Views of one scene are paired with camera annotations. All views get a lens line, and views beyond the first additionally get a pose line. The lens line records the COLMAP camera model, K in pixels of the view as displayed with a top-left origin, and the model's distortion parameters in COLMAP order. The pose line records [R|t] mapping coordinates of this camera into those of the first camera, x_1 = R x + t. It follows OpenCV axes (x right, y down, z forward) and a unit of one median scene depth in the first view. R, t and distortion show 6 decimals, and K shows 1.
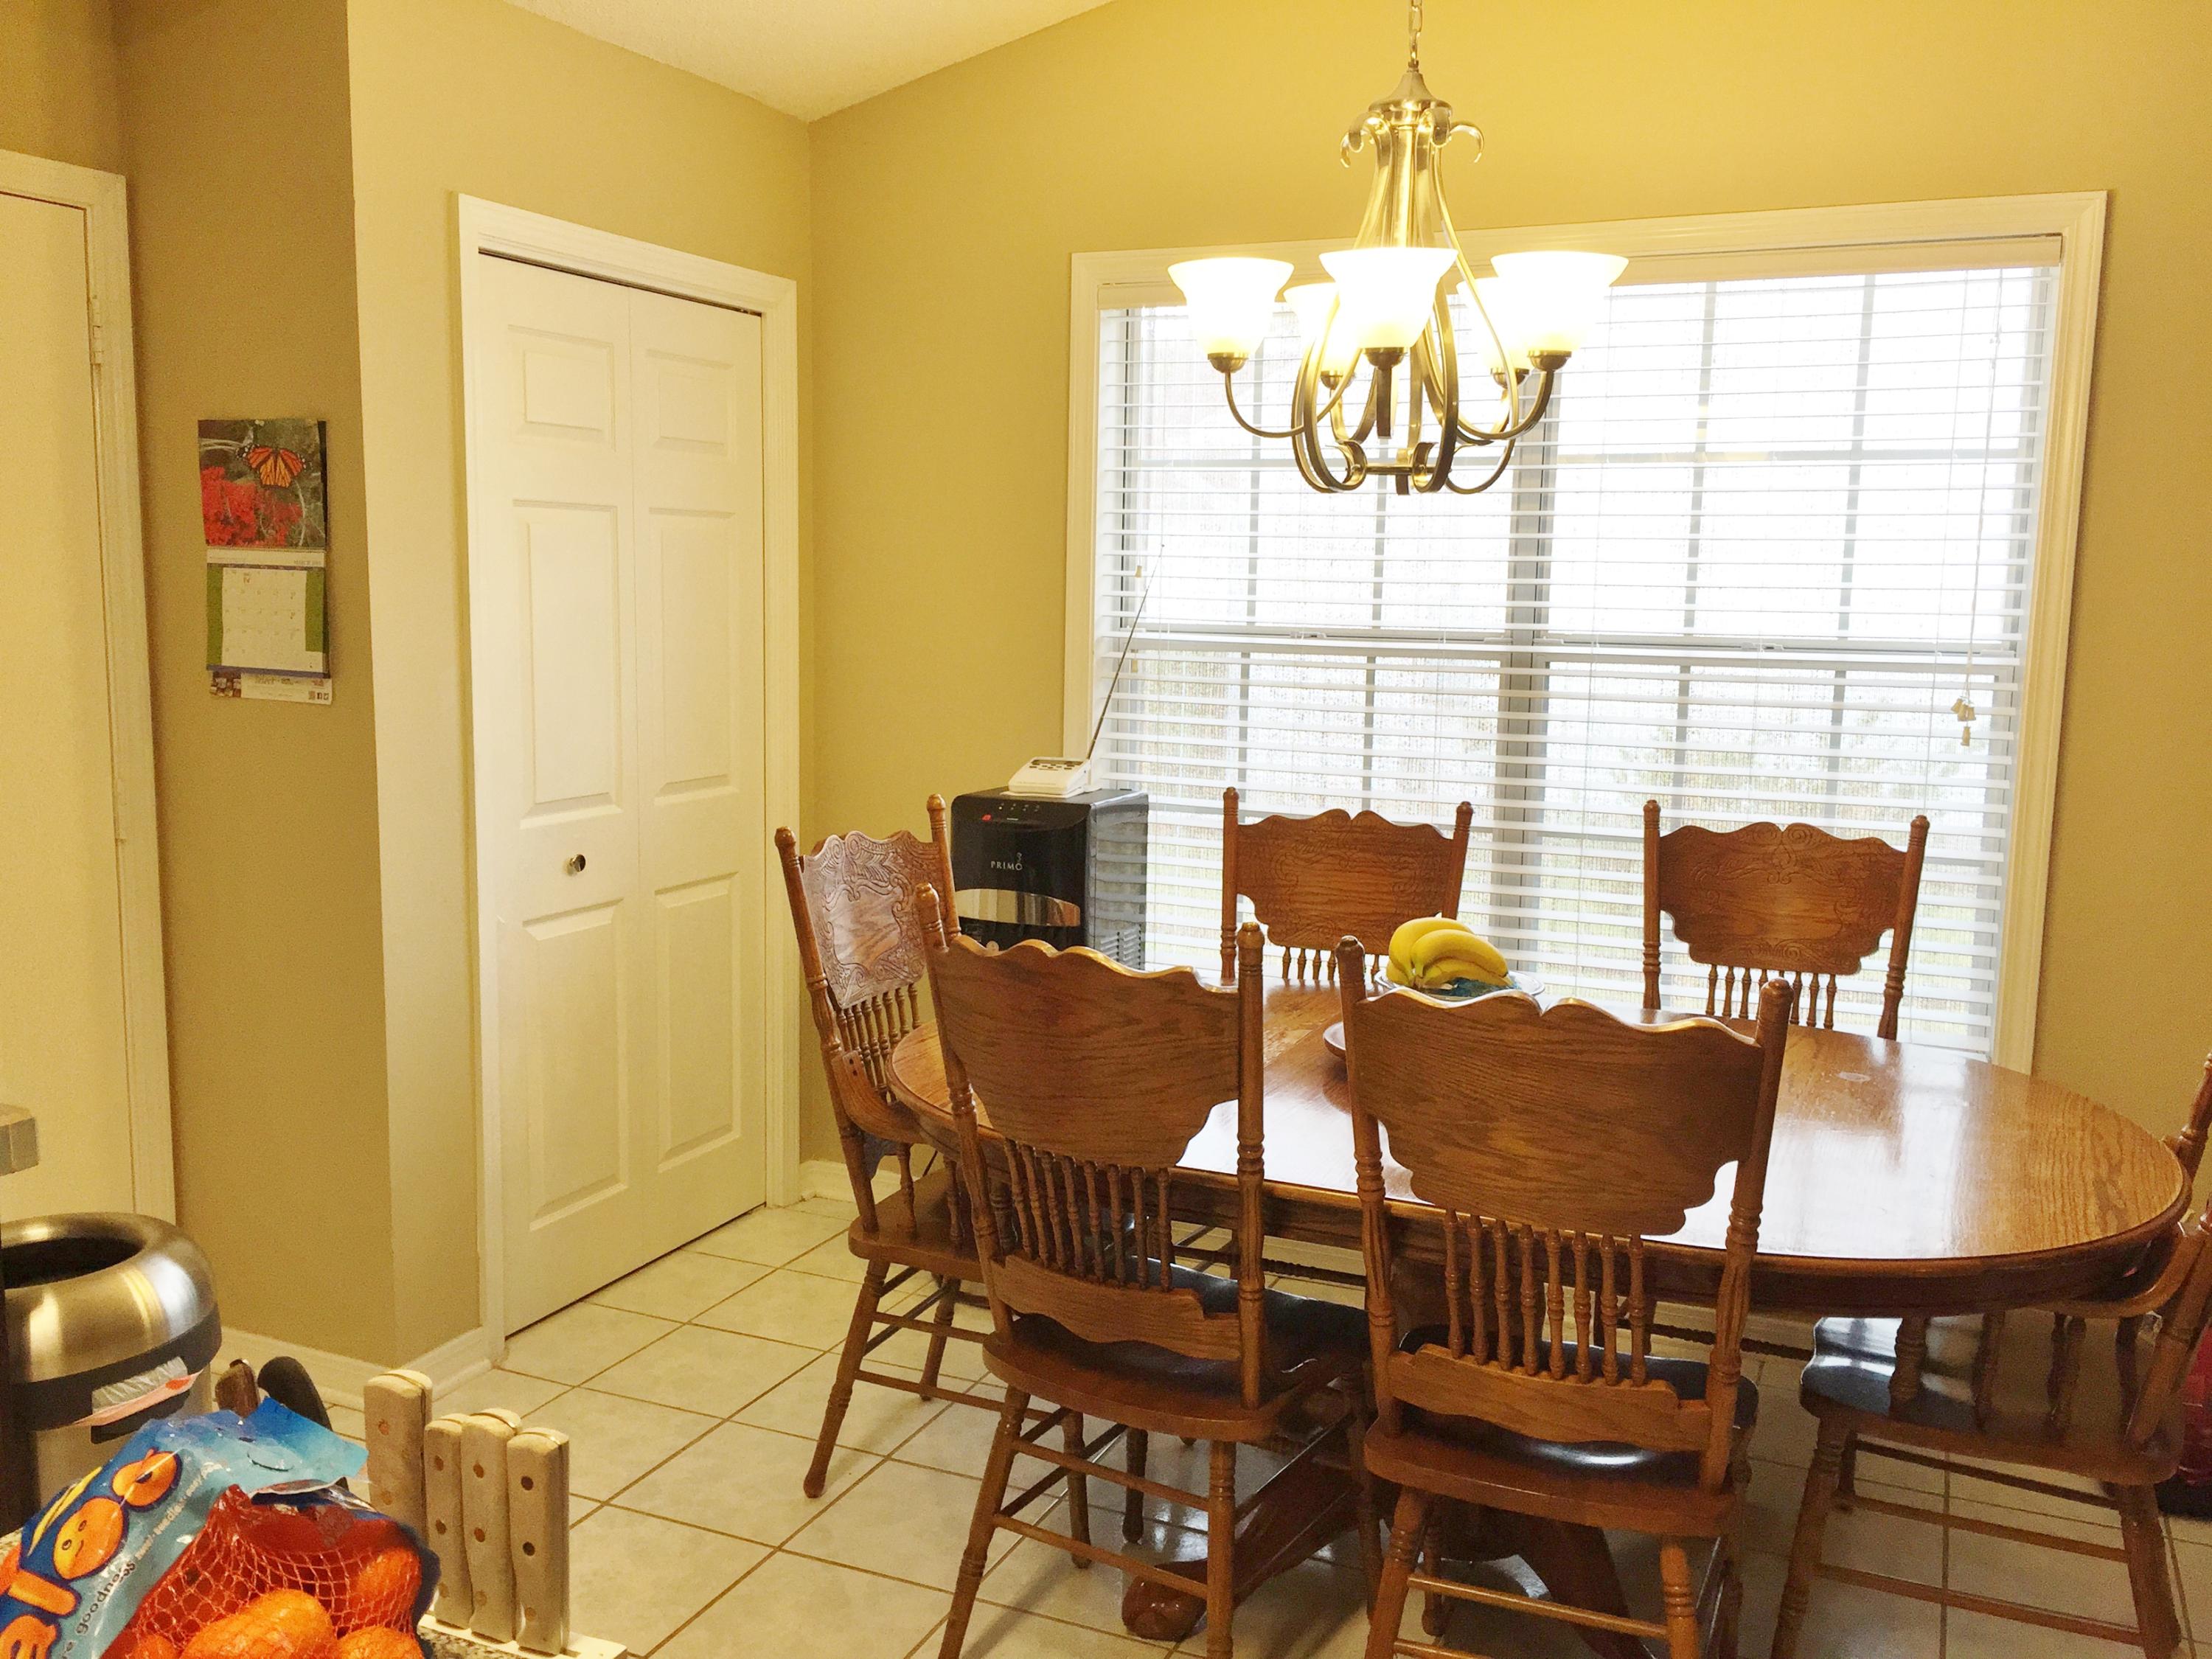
lens RADIAL K [[1951.0, 0, 1103.1], [0, 1951.0, 790.7], [0, 0, 1]] dist [0.106652, -0.120739]
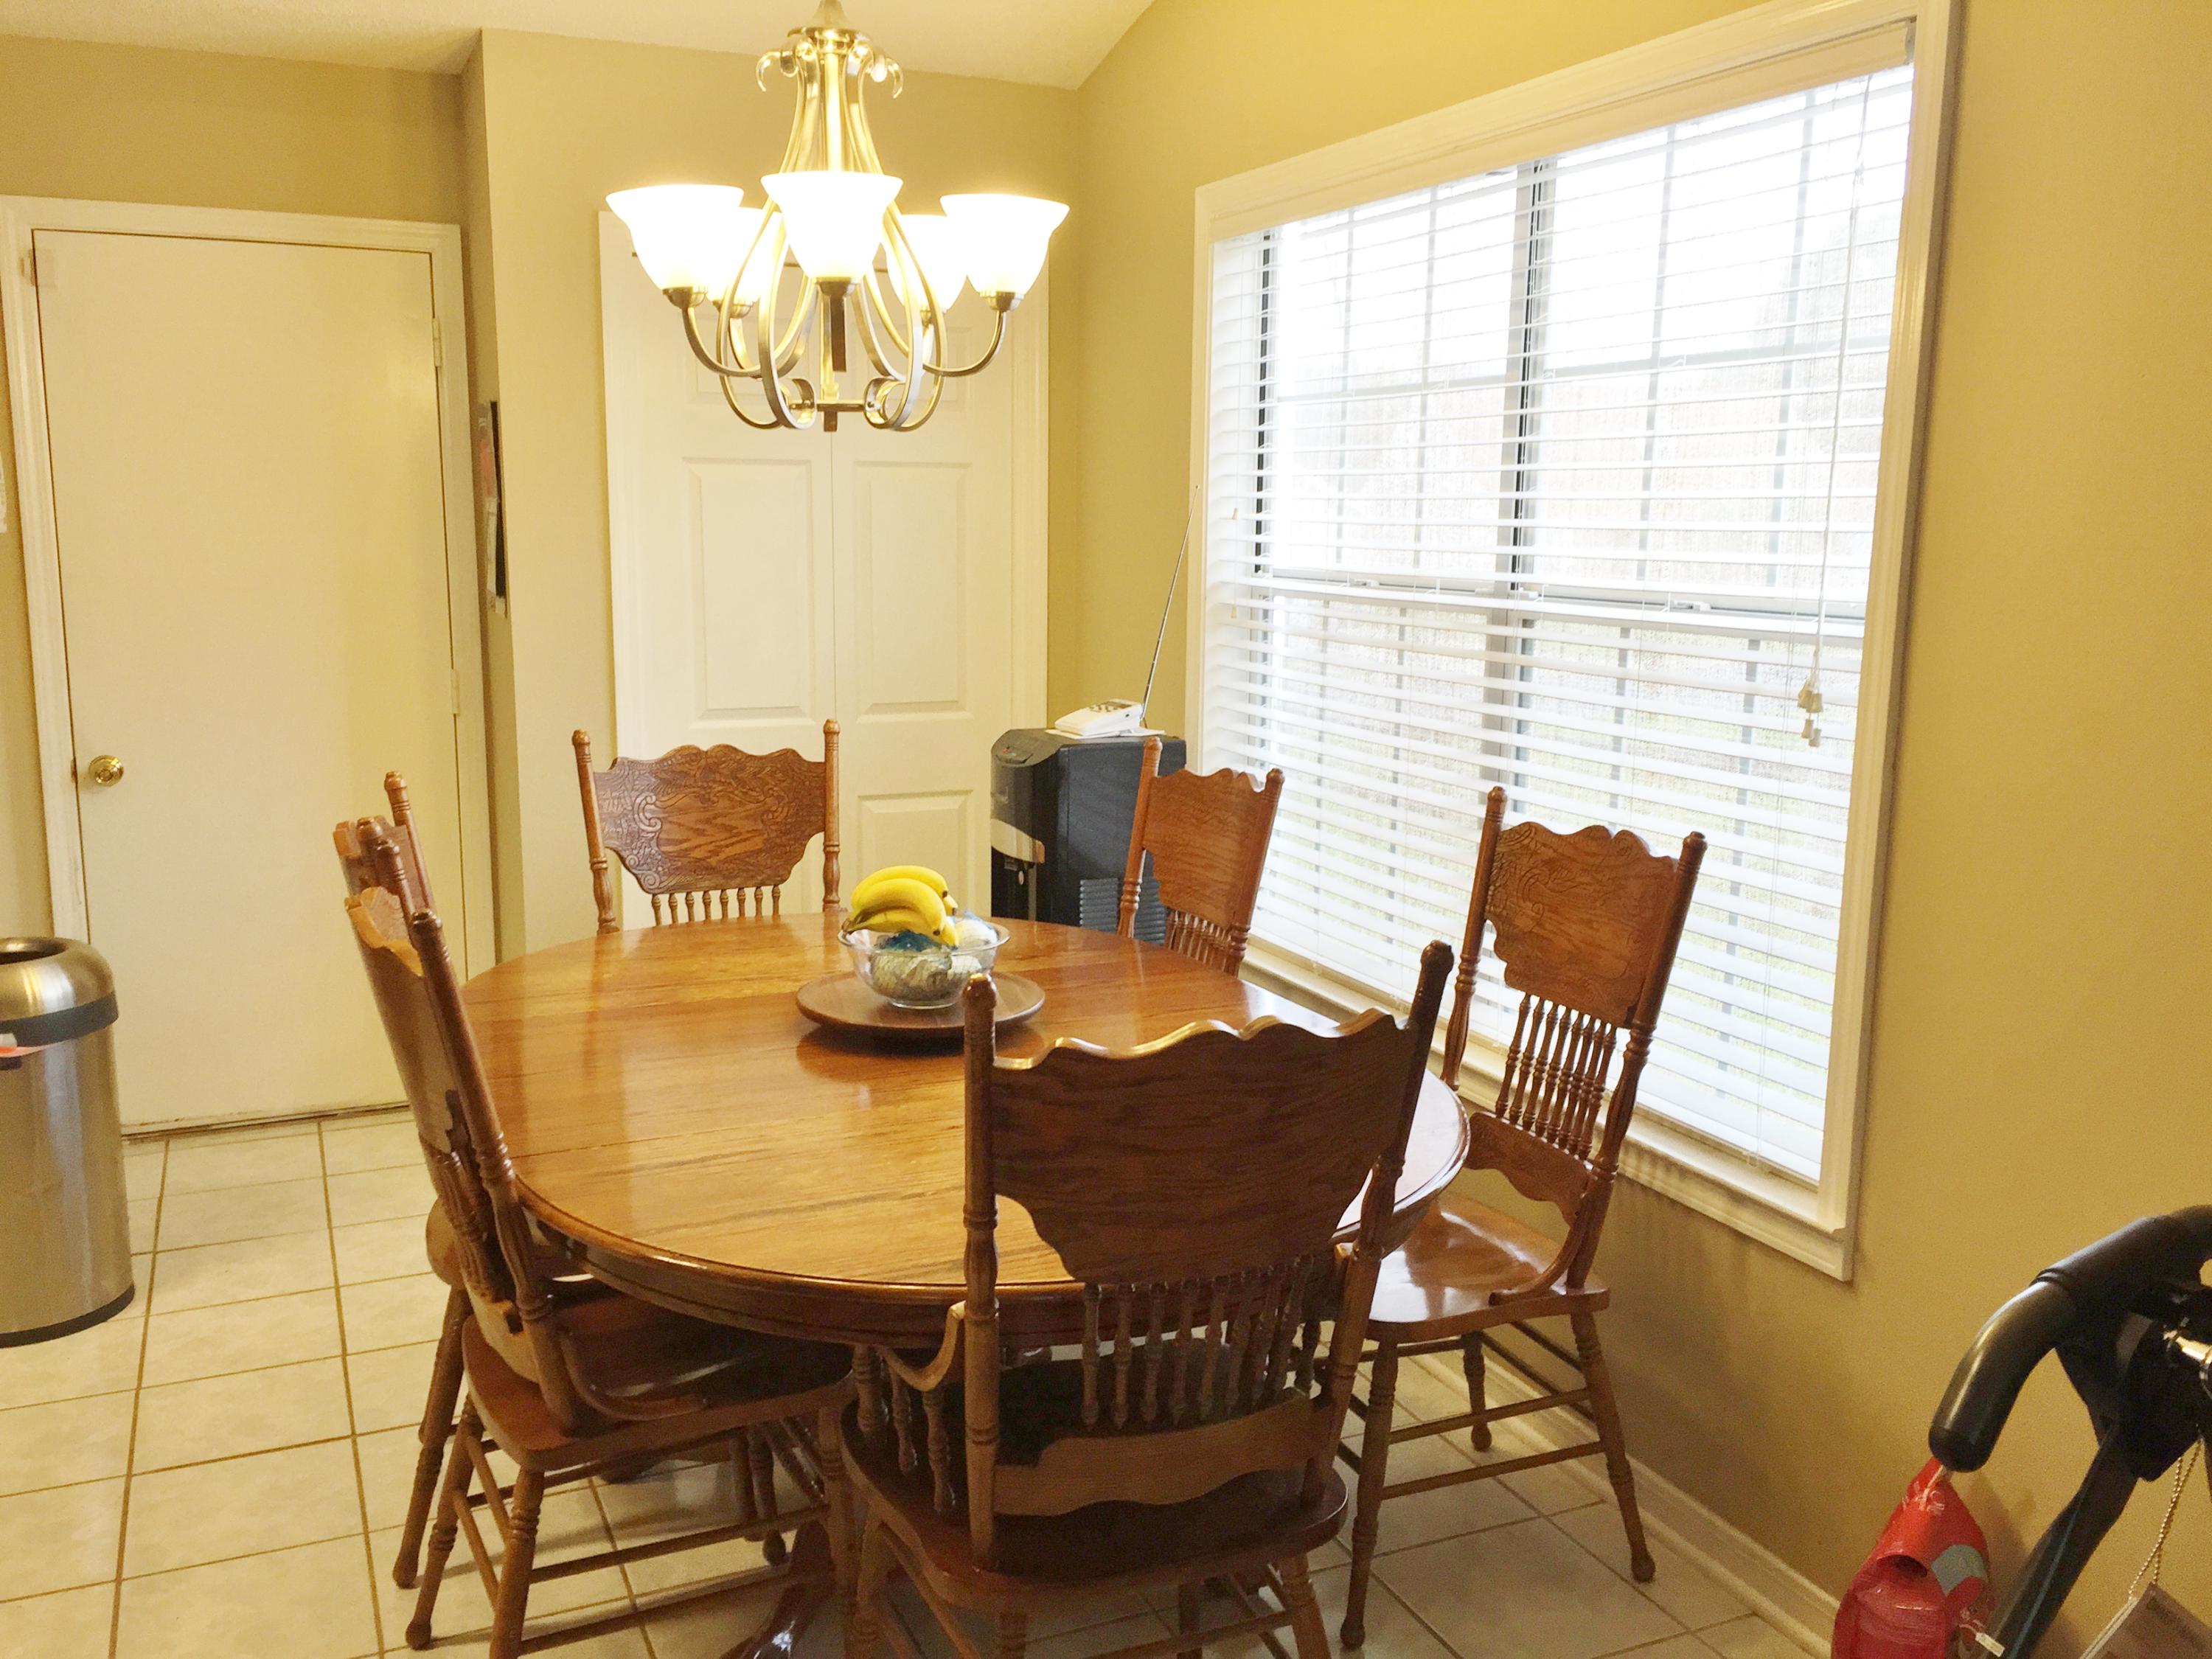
lens RADIAL K [[1901.4, 0, 1104.4], [0, 1901.4, 824.1], [0, 0, 1]] dist [0.094371, -0.134091]
pose [[0.743282, 0.101304, -0.661264, 0.697702], [-0.073140, 0.994848, 0.070197, -0.024482], [0.664968, -0.003811, 0.746862, 0.289469]]
